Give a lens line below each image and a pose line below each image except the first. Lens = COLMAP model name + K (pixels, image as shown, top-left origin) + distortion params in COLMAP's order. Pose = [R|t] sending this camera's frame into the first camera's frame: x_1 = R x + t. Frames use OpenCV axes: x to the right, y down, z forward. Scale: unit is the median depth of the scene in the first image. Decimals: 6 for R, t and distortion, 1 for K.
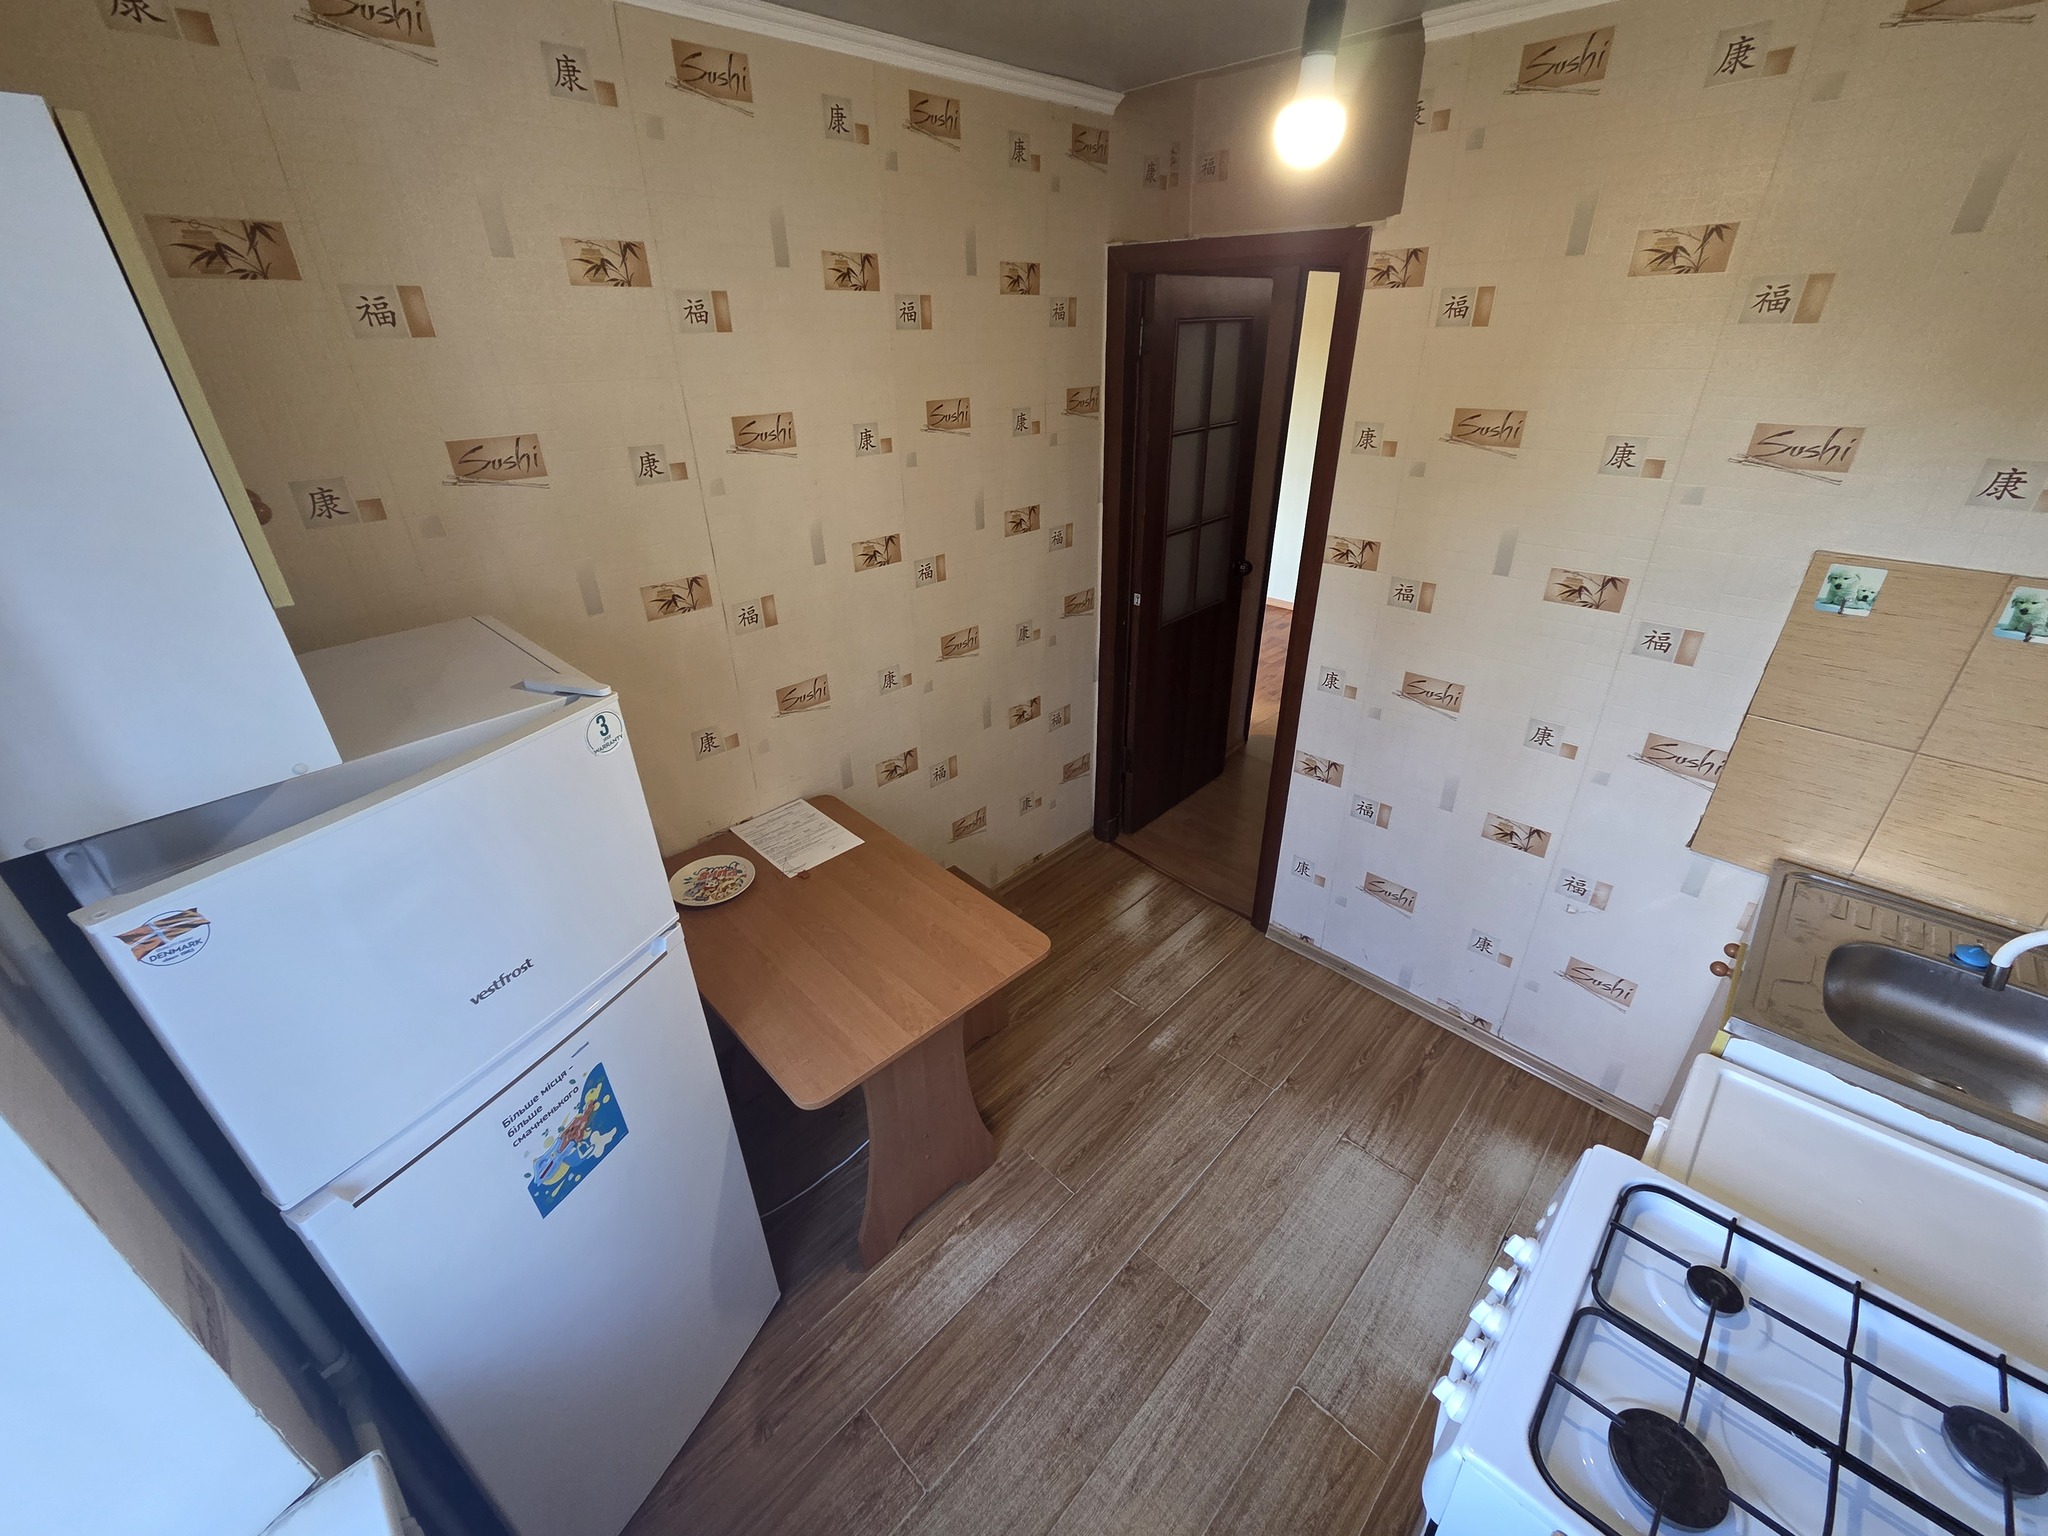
lens RADIAL K [[837.1, 0, 1033.4], [0, 837.1, 748.6], [0, 0, 1]] dist [0.000963, -0.000969]
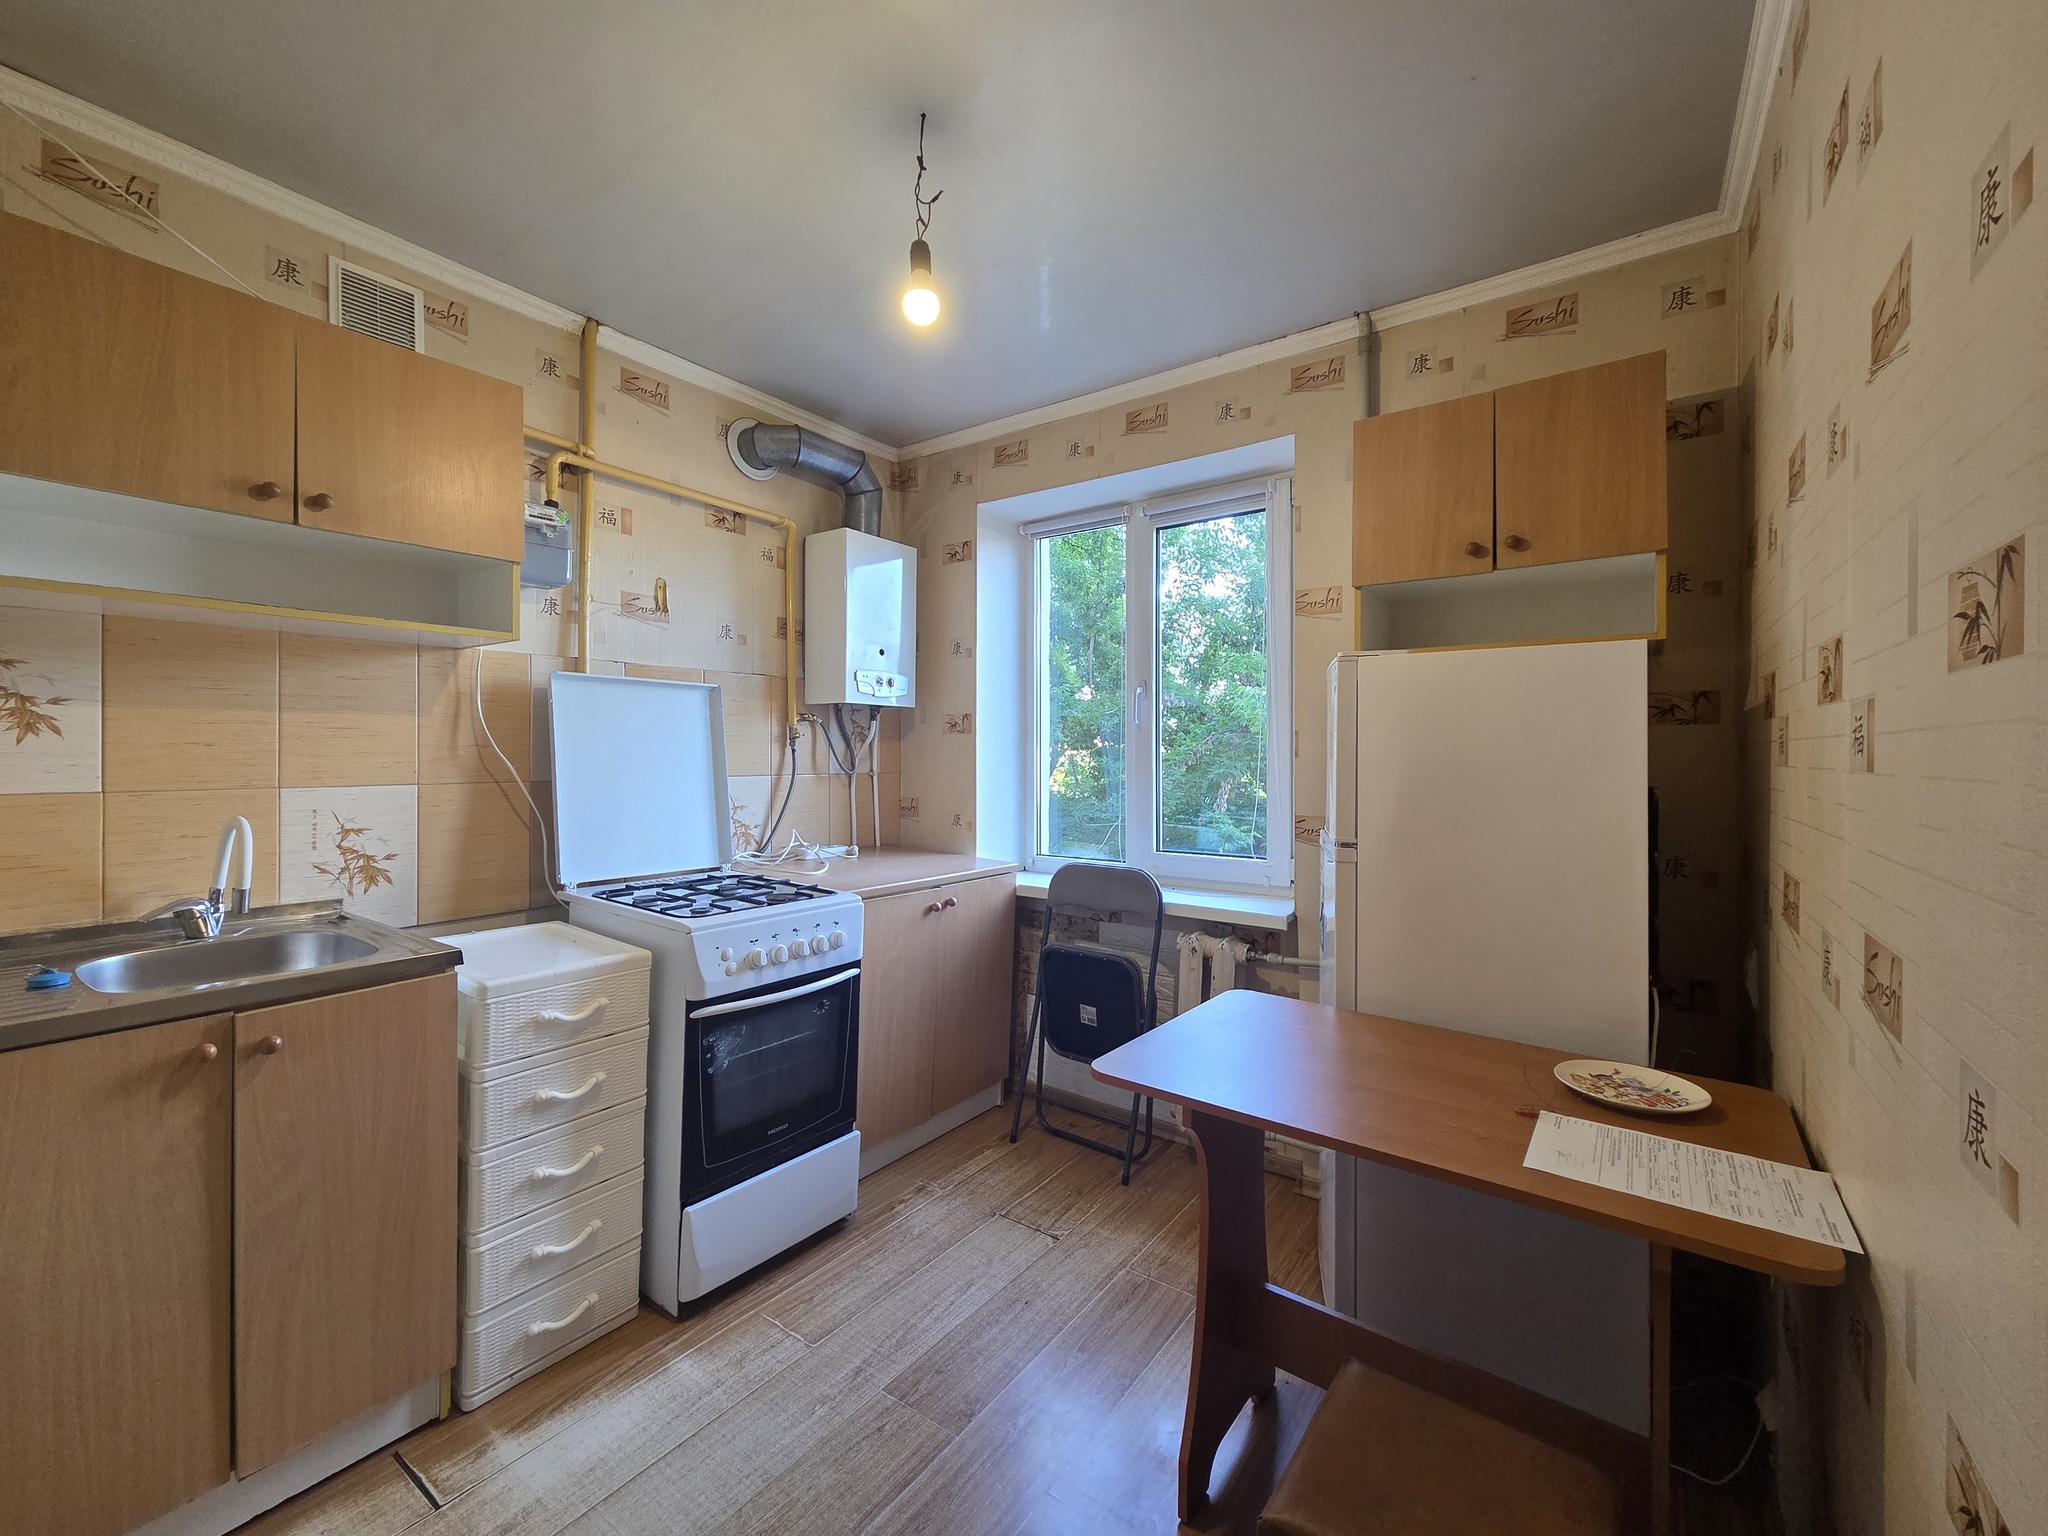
lens RADIAL K [[837.1, 0, 1033.4], [0, 837.1, 748.6], [0, 0, 1]] dist [0.000963, -0.000969]
pose [[-0.987686, 0.004866, -0.156375, 0.170584], [-0.067186, 0.889469, 0.452031, -0.332697], [0.141290, 0.456970, -0.878189, 1.364420]]
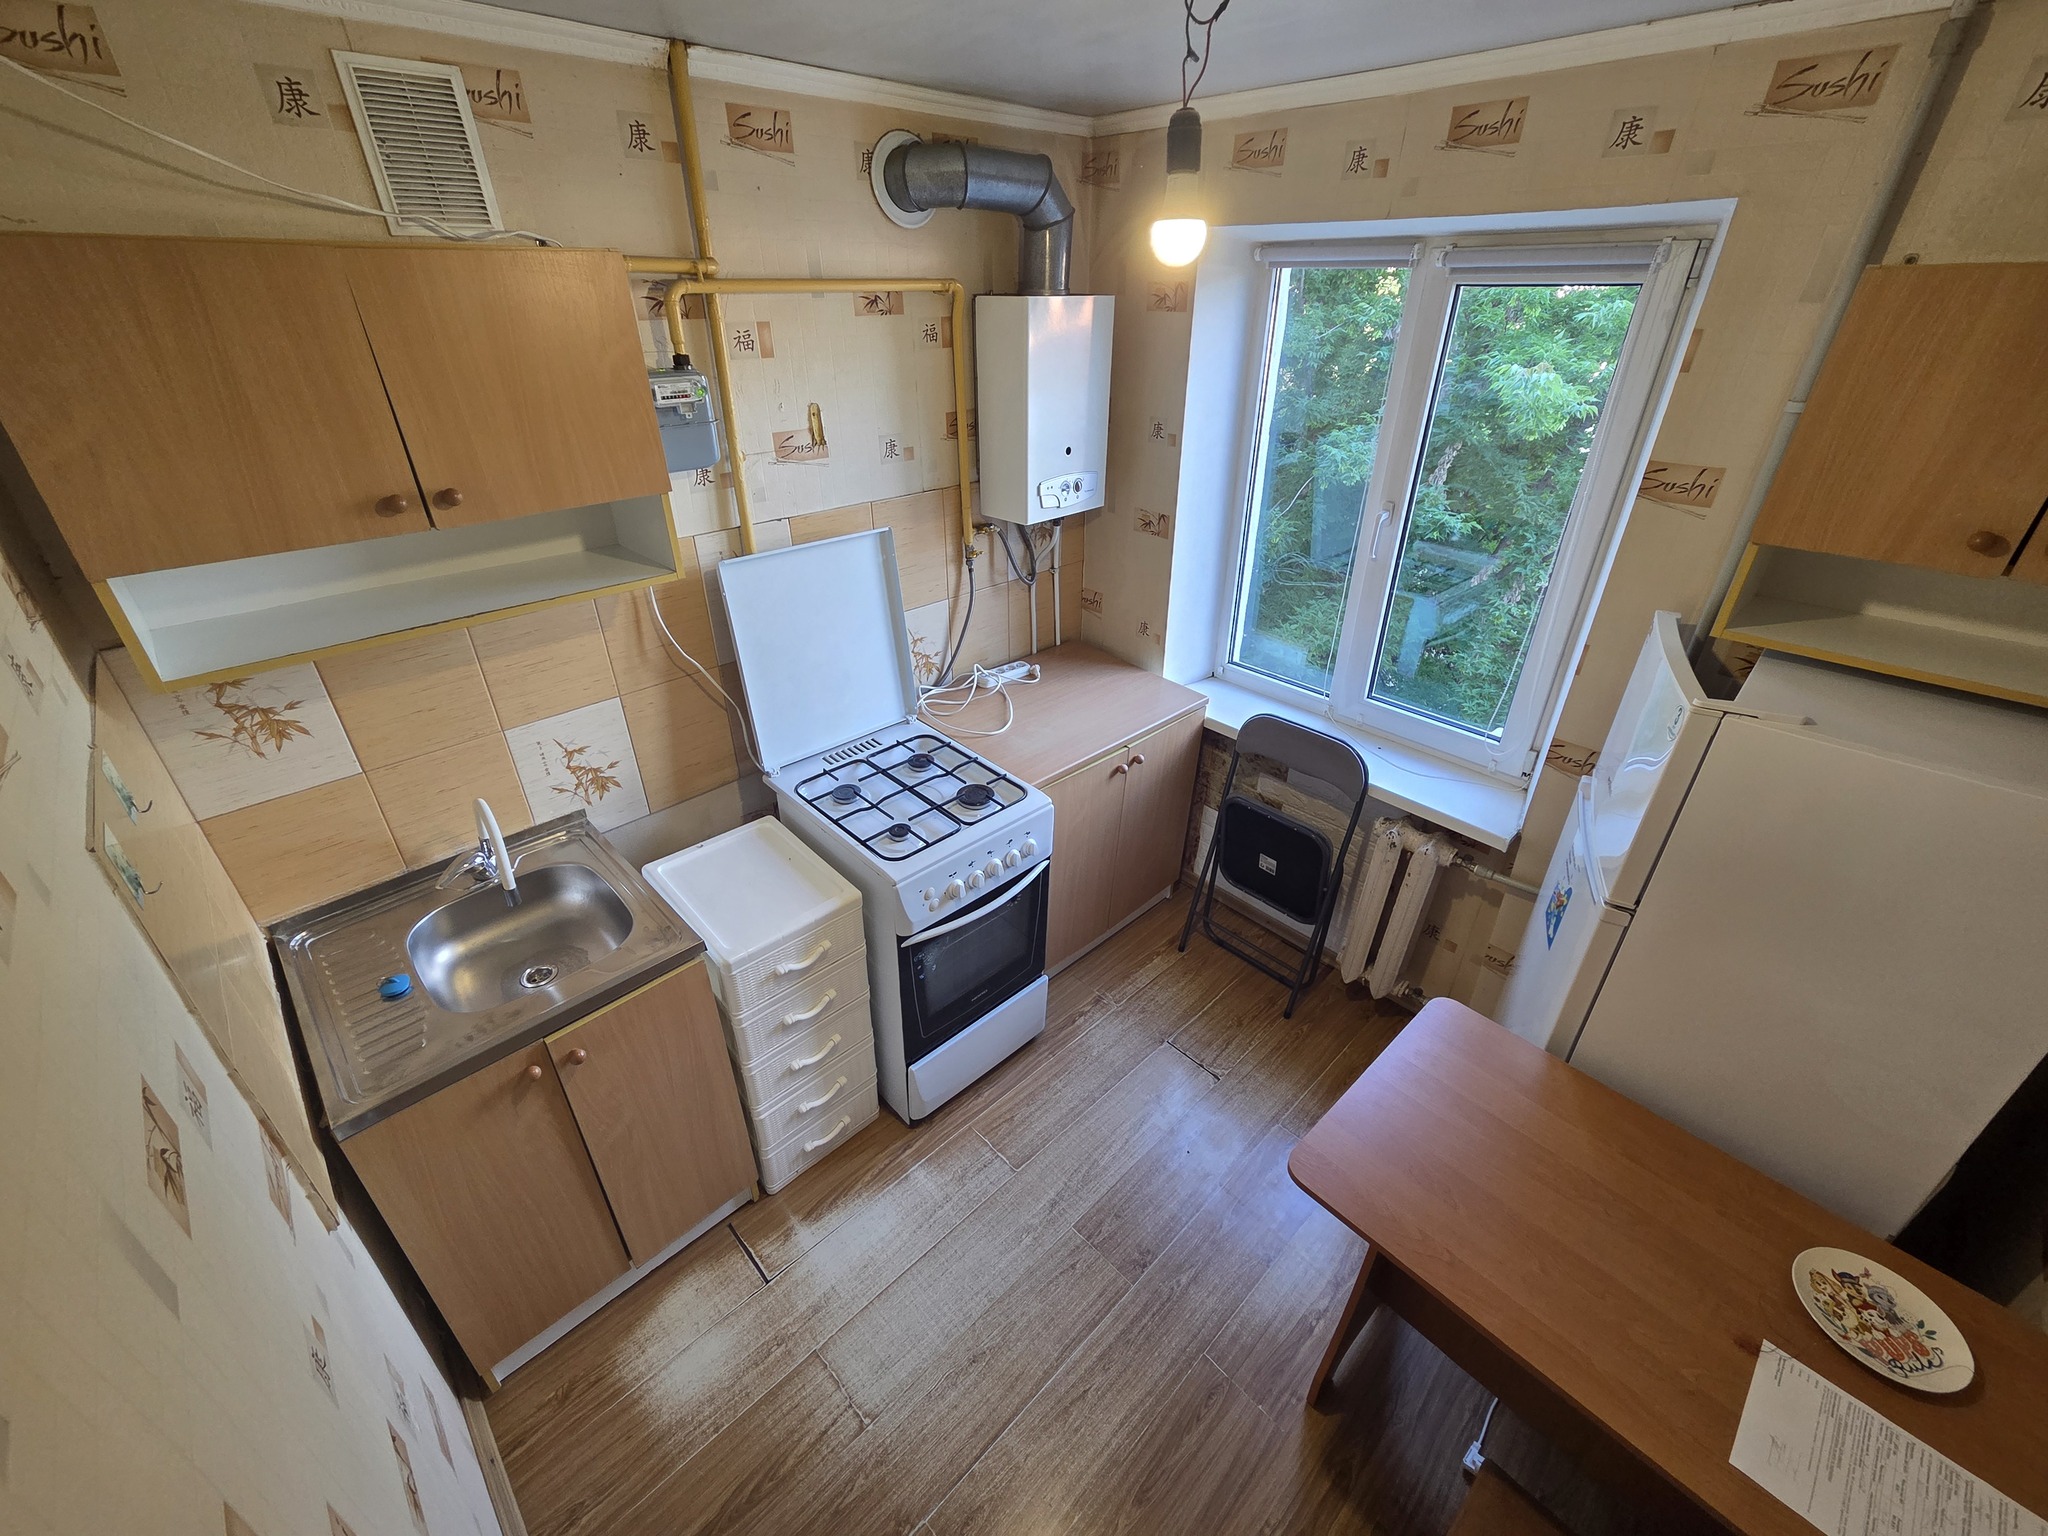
lens RADIAL K [[837.8, 0, 1029.9], [0, 837.8, 749.3], [0, 0, 1]] dist [0.001465, -0.000842]
pose [[-0.999541, -0.009516, 0.028757, 0.220966], [0.018695, 0.553199, 0.832839, -0.587420], [-0.023834, 0.832995, -0.552768, 0.991494]]
